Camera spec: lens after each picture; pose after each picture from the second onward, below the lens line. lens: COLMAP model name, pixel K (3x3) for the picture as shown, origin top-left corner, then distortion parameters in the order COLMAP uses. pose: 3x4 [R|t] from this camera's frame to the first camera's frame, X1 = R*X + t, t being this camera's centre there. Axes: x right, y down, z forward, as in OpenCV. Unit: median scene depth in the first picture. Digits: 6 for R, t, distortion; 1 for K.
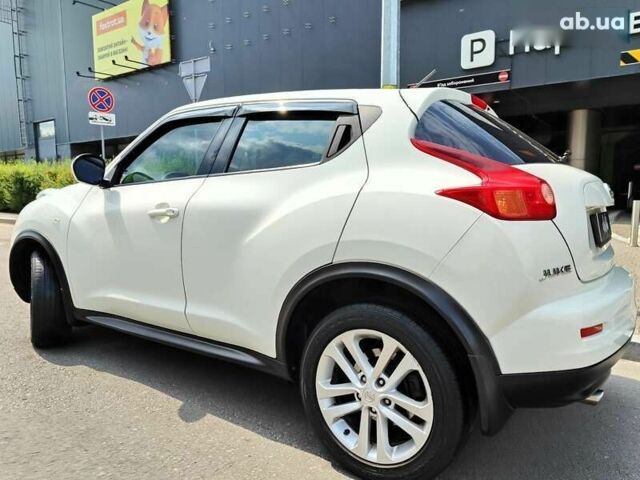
lens RADIAL K [[477.6, 0, 309.5], [0, 477.6, 244.0], [0, 0, 1]] dist [0.007314, 0.003695]
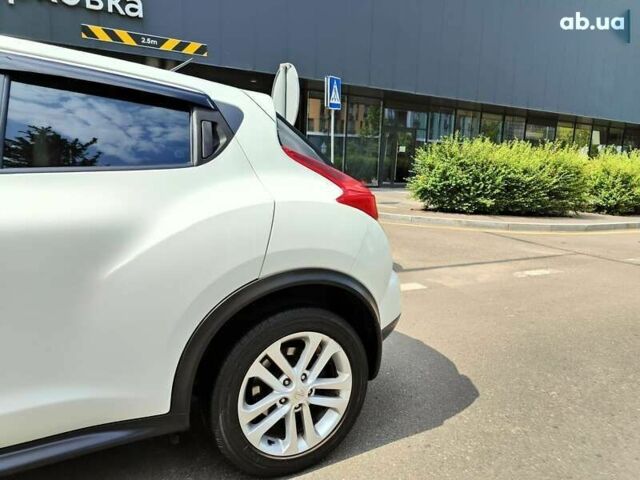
lens RADIAL K [[466.7, 0, 347.2], [0, 466.7, 247.4], [0, 0, 1]] dist [0.005693, 0.002093]
pose [[0.376088, -0.148478, 0.914610, -0.447583], [0.061886, 0.988899, 0.135090, -0.083385], [-0.924515, 0.005796, 0.381102, 0.306526]]
